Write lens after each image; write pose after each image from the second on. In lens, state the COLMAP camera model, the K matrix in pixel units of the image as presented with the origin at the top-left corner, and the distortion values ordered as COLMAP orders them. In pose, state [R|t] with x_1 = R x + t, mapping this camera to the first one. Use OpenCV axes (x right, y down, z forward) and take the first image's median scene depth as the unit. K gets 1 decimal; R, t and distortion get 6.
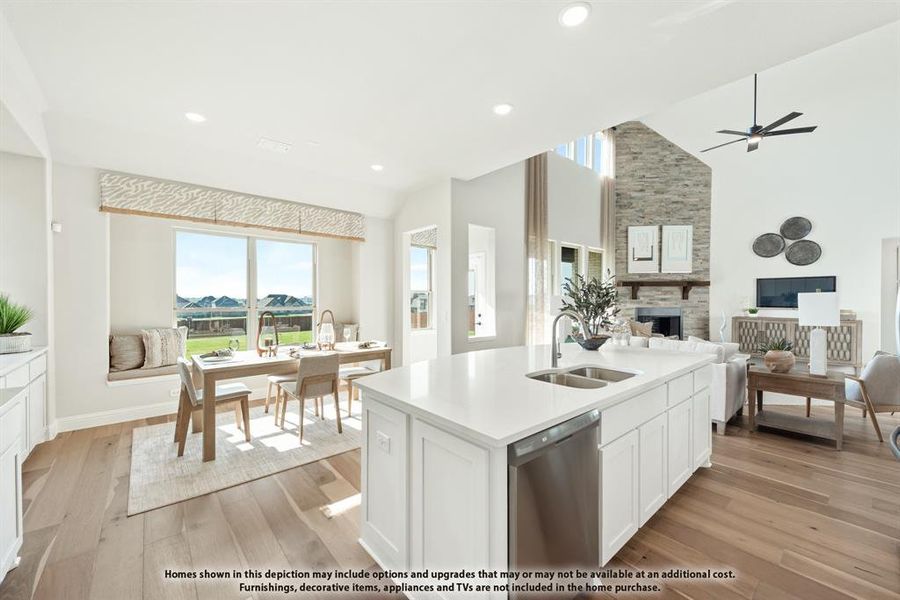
lens RADIAL K [[367.5, 0, 446.9], [0, 367.5, 302.7], [0, 0, 1]] dist [0.016310, -0.000357]
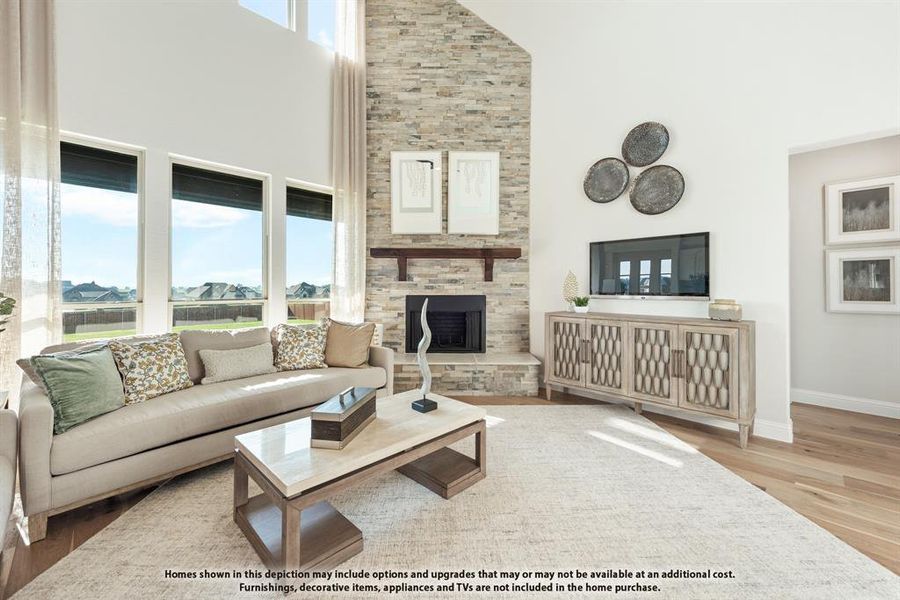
lens RADIAL K [[367.5, 0, 448.1], [0, 367.5, 287.0], [0, 0, 1]] dist [0.016310, -0.000357]
pose [[0.997994, 0.007393, 0.062869, 0.547477], [-0.006266, 0.999817, -0.018100, 0.010955], [-0.062991, 0.017670, 0.997858, 0.436789]]
